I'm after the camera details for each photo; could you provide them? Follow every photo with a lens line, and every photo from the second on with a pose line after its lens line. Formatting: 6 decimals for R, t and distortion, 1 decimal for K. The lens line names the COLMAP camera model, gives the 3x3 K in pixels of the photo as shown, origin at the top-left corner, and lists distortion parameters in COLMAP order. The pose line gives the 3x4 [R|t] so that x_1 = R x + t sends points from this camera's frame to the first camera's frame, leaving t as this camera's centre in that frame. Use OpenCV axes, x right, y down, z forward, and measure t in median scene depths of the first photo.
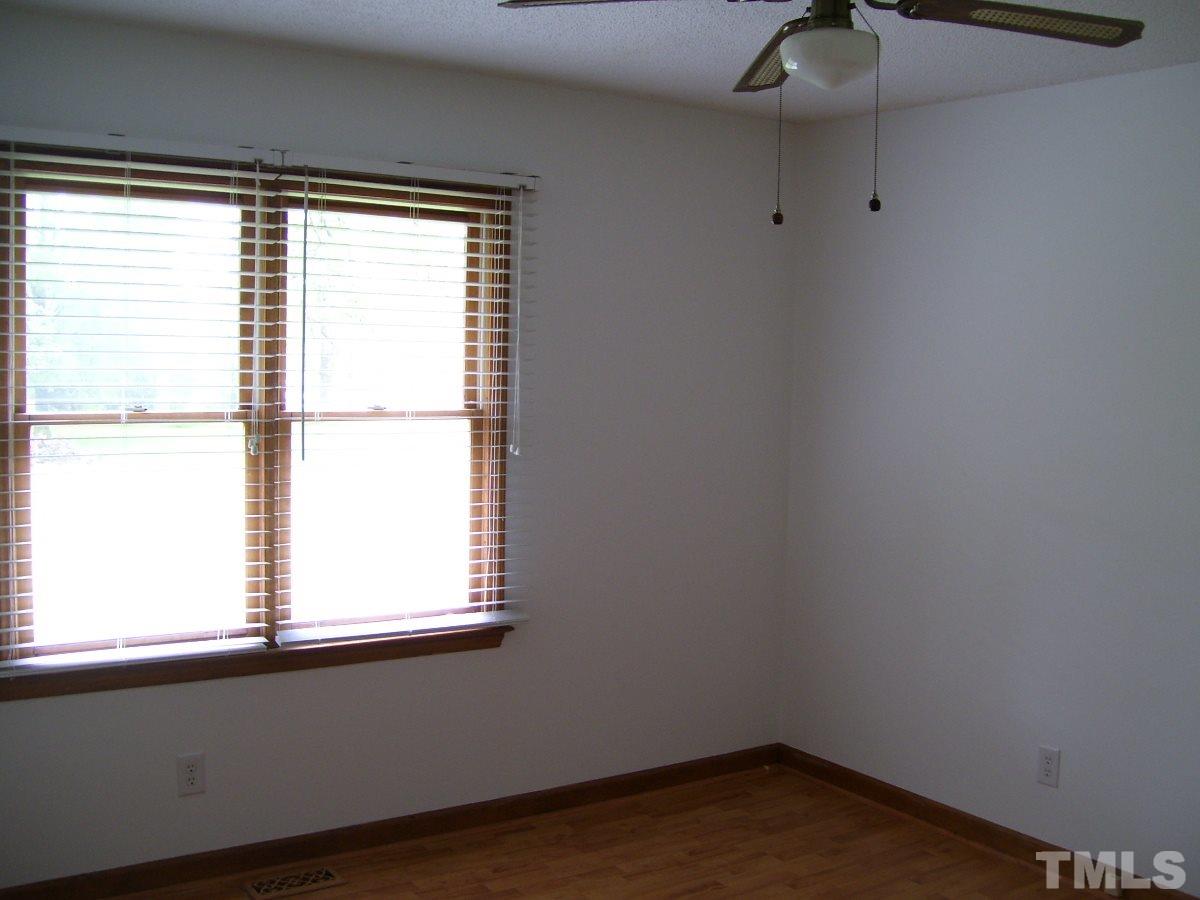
lens RADIAL K [[1337.1, 0, 600.0], [0, 1337.1, 450.0], [0, 0, 1]] dist [-0.121160, 0.046360]
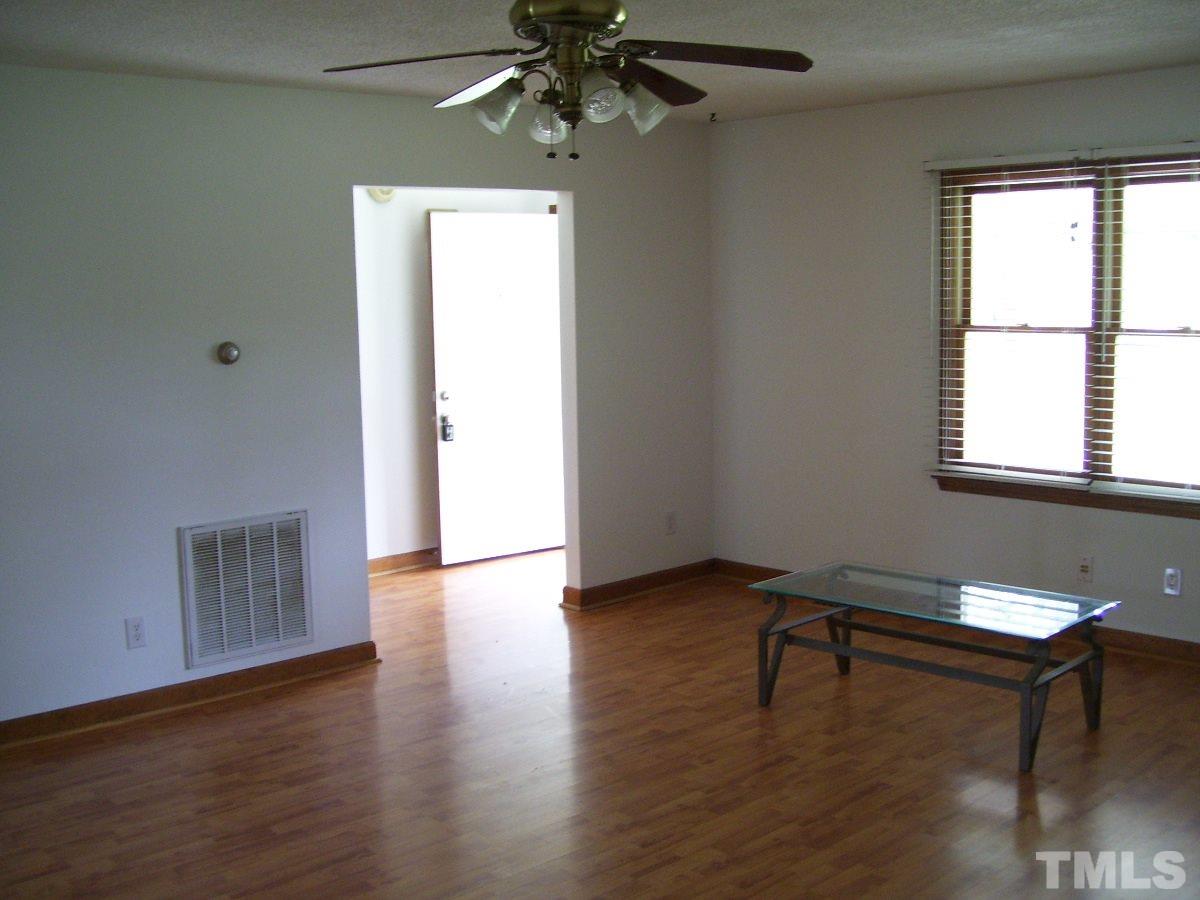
lens RADIAL K [[1337.1, 0, 600.0], [0, 1337.1, 450.0], [0, 0, 1]] dist [-0.121160, 0.046360]
pose [[0.112843, 0.103874, -0.988168, 1.126569], [-0.052606, 0.993750, 0.098454, -0.007400], [0.992219, 0.040873, 0.117602, 0.284658]]
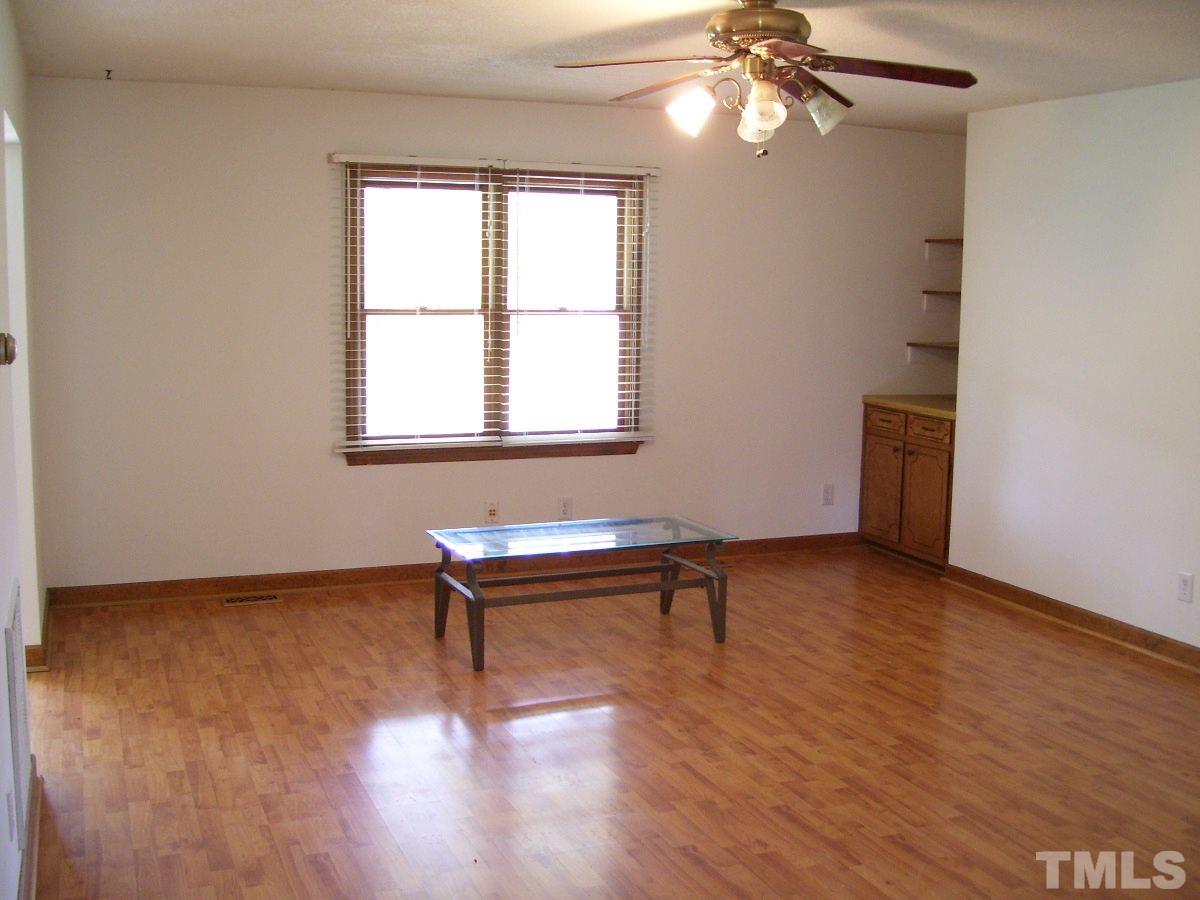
lens RADIAL K [[1337.1, 0, 600.0], [0, 1337.1, 450.0], [0, 0, 1]] dist [-0.121160, 0.046360]
pose [[0.971779, 0.021031, -0.234953, 0.300081], [-0.010888, 0.998955, 0.044382, 0.078380], [0.235641, -0.040572, 0.970993, -0.688527]]
